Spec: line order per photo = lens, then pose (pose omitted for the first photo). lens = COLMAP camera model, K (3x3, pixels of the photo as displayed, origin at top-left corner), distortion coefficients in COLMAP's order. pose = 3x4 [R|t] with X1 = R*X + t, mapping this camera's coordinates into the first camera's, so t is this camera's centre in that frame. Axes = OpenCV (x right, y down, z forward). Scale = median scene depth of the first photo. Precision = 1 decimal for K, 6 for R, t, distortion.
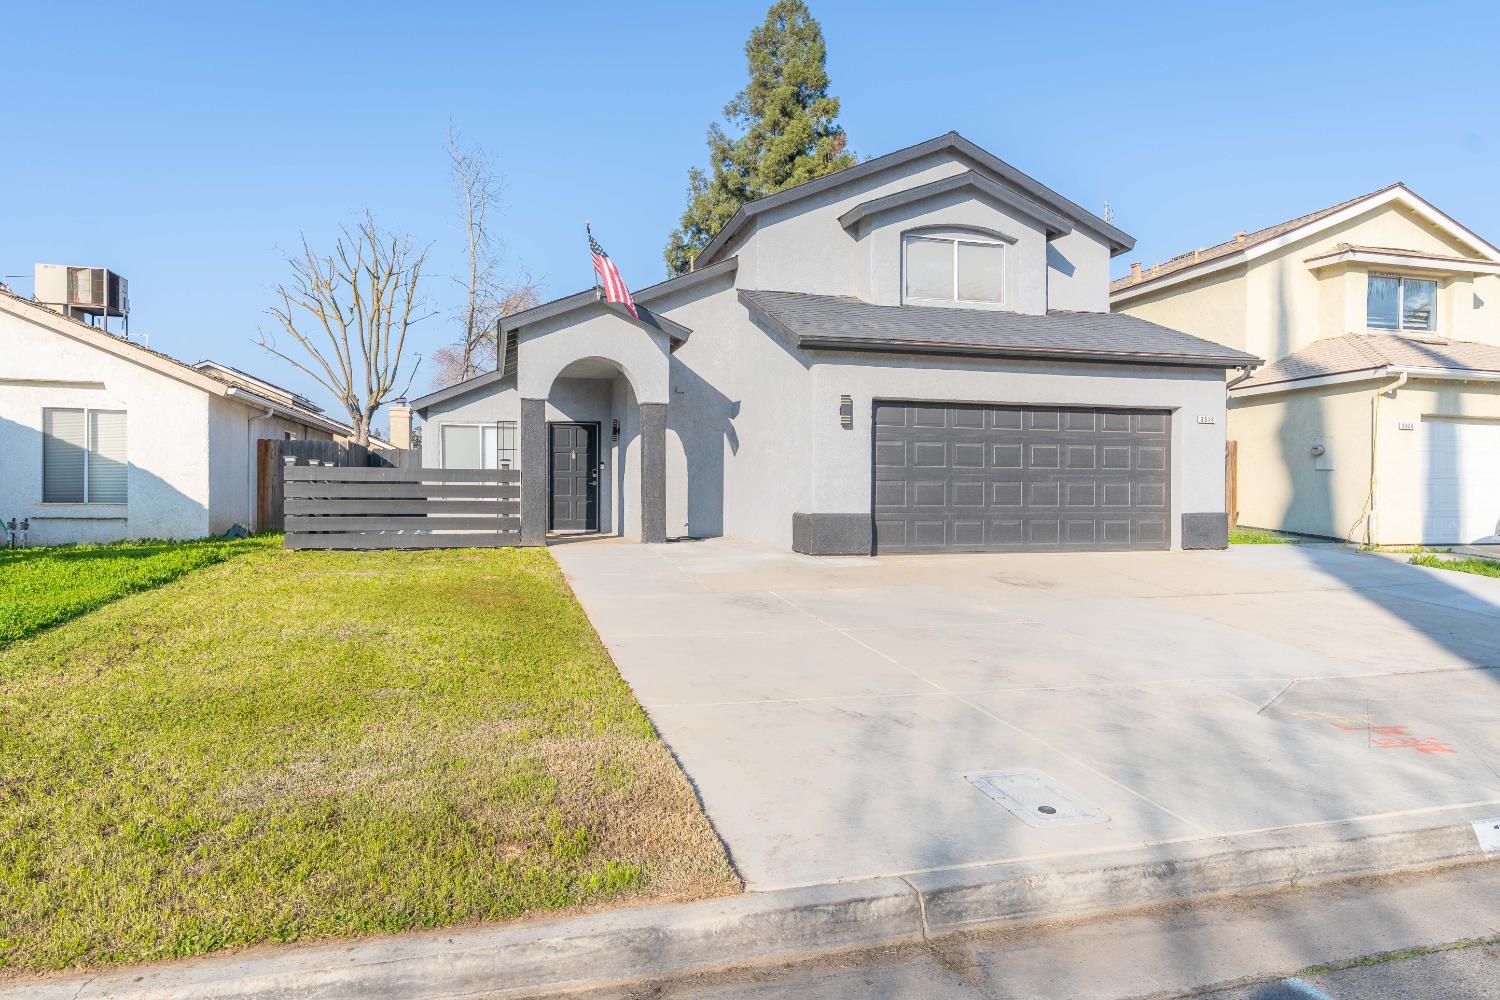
lens RADIAL K [[913.6, 0, 750.0], [0, 913.6, 500.0], [0, 0, 1]] dist [0.007989, 0.001823]
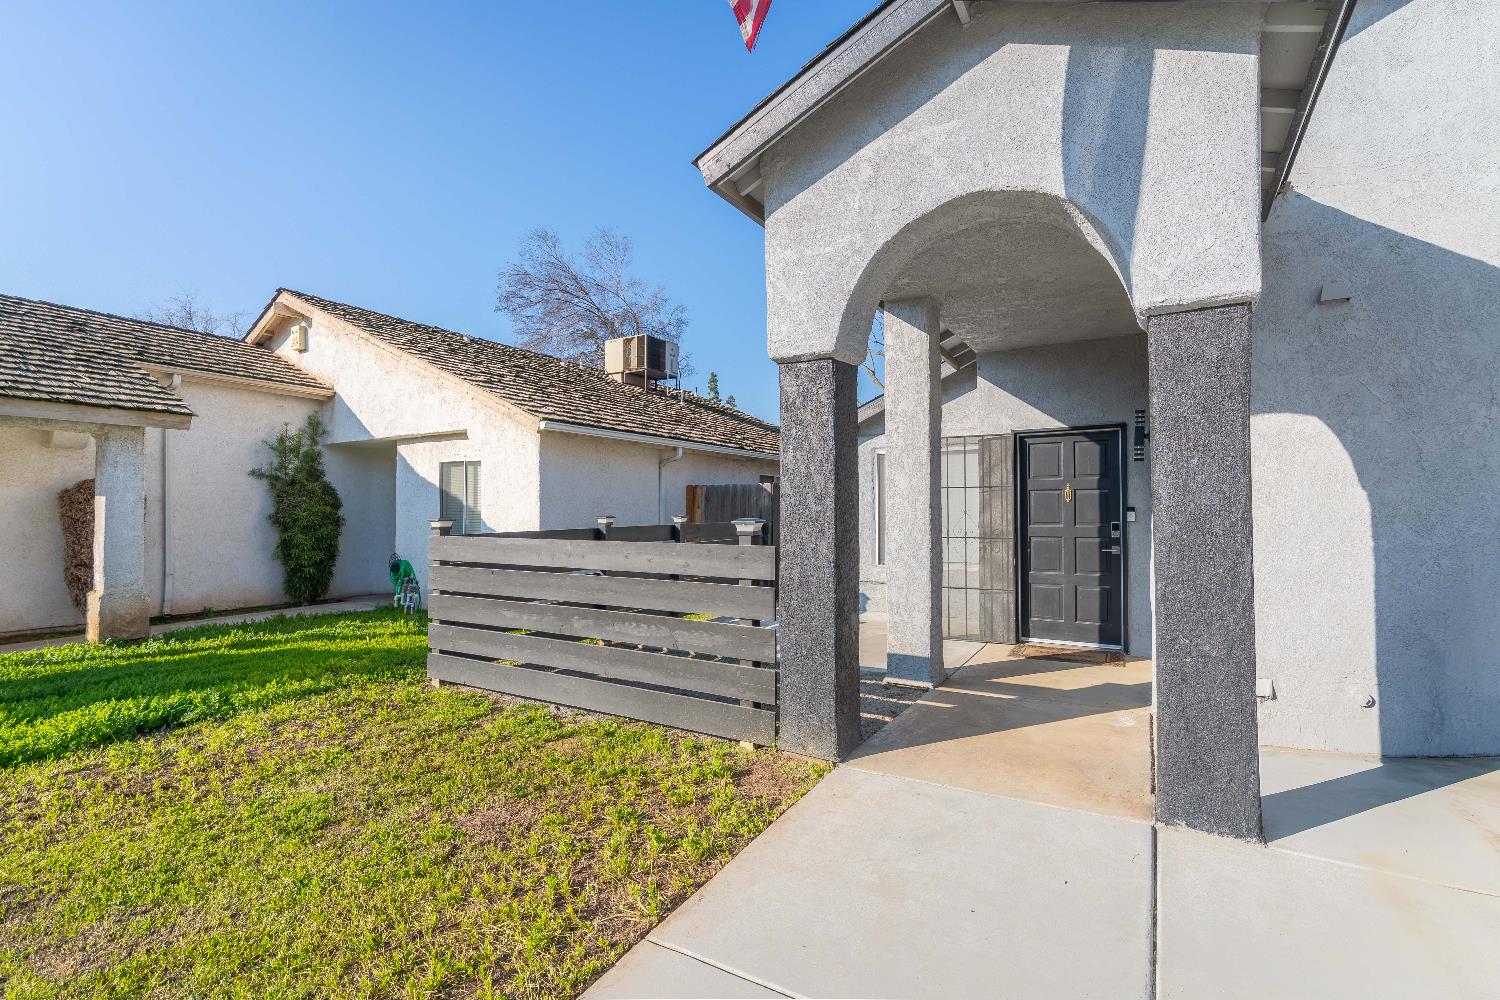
lens RADIAL K [[676.9, 0, 750.0], [0, 676.9, 500.0], [0, 0, 1]] dist [-0.001660, -0.000486]
pose [[0.679409, -0.021798, -0.733436, -0.038018], [-0.002761, 0.999476, -0.032262, -0.033190], [0.733755, 0.023944, 0.678992, 0.617554]]
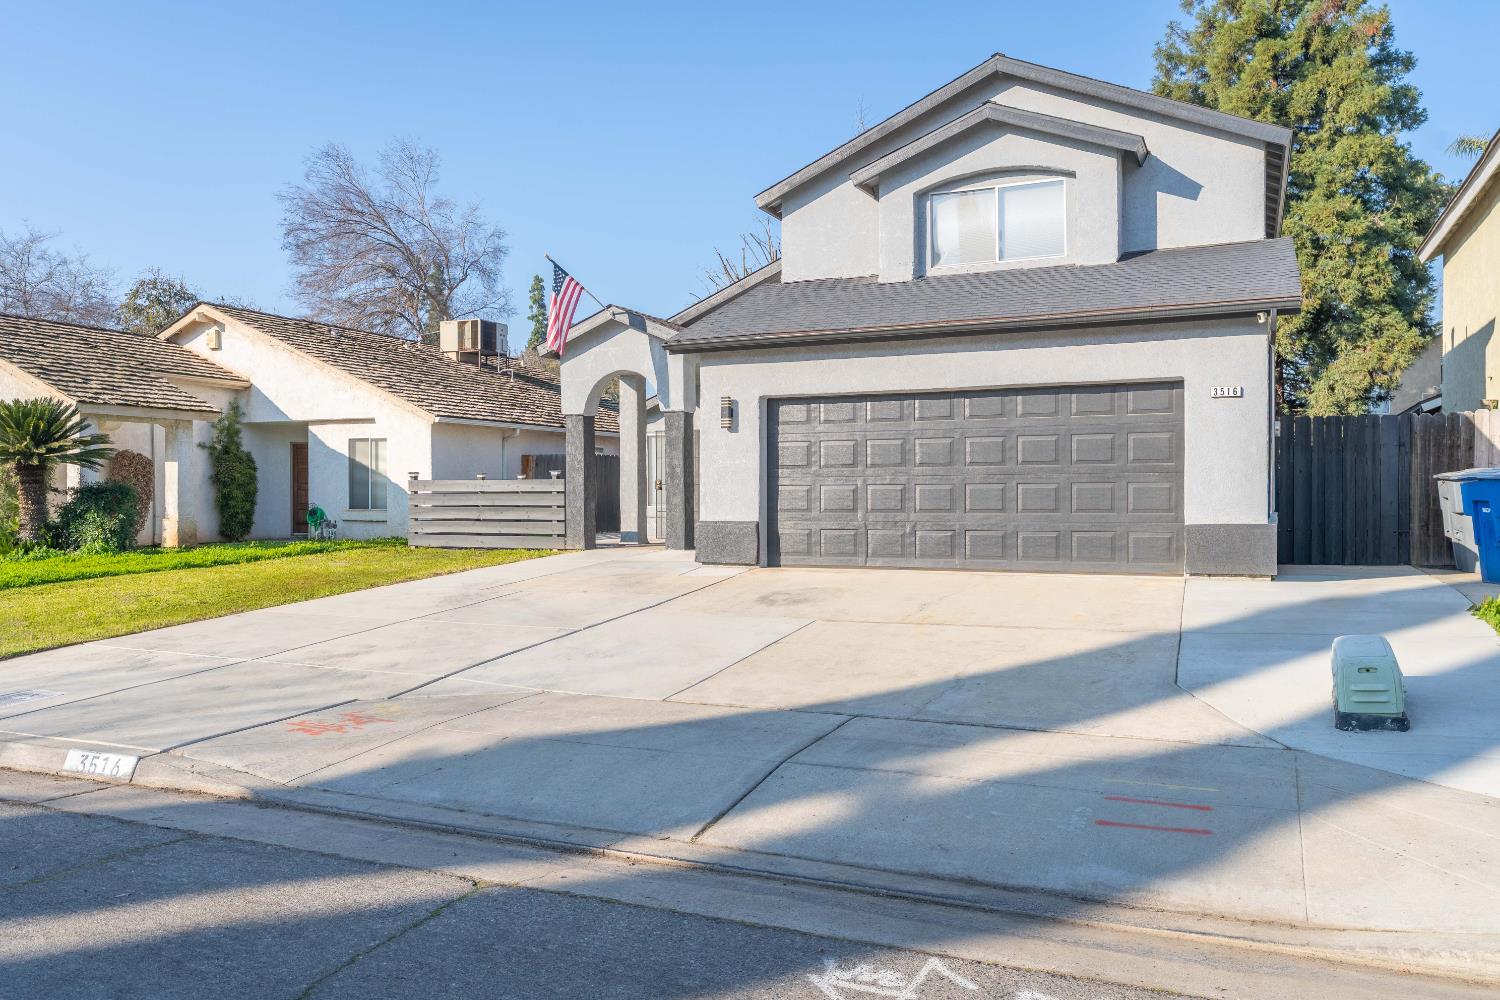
lens RADIAL K [[1131.5, 0, 750.0], [0, 1131.5, 500.0], [0, 0, 1]] dist [0.022399, 0.000087]
pose [[0.769333, -0.005122, -0.638828, 0.613392], [0.002085, 0.999983, -0.005506, 0.000048], [0.638845, 0.002904, 0.769330, 0.071391]]
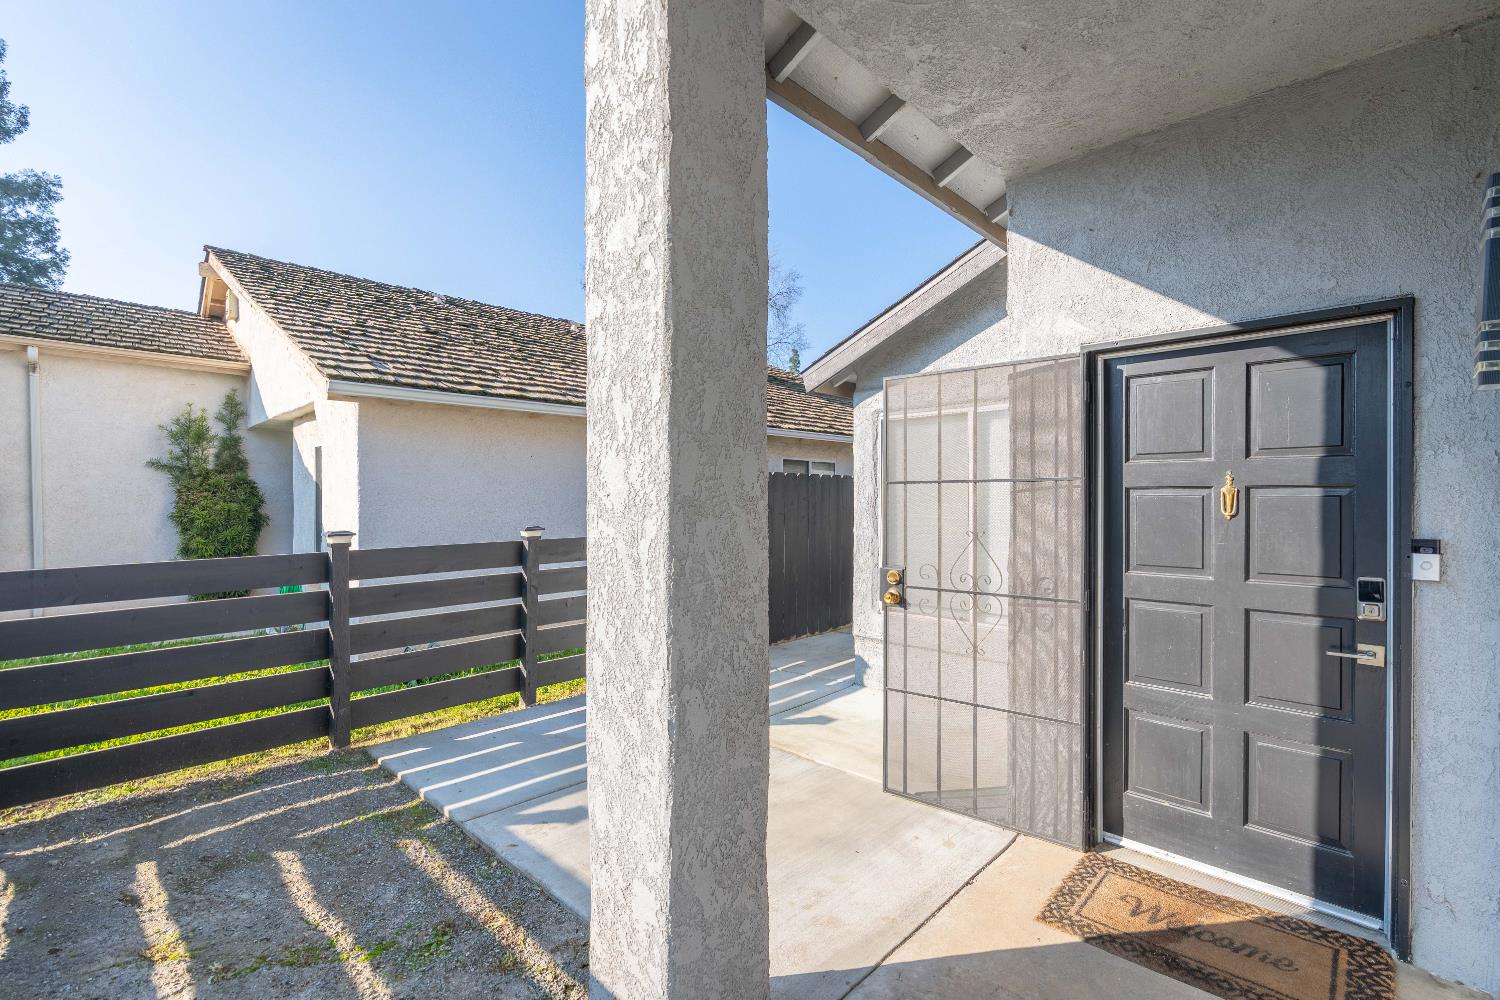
lens RADIAL K [[676.9, 0, 750.0], [0, 676.9, 500.0], [0, 0, 1]] dist [-0.001660, -0.000486]
pose [[0.490649, -0.004417, -0.871346, -0.116502], [-0.007521, 0.999928, -0.009303, -0.046646], [0.871325, 0.011118, 0.490580, 0.839670]]
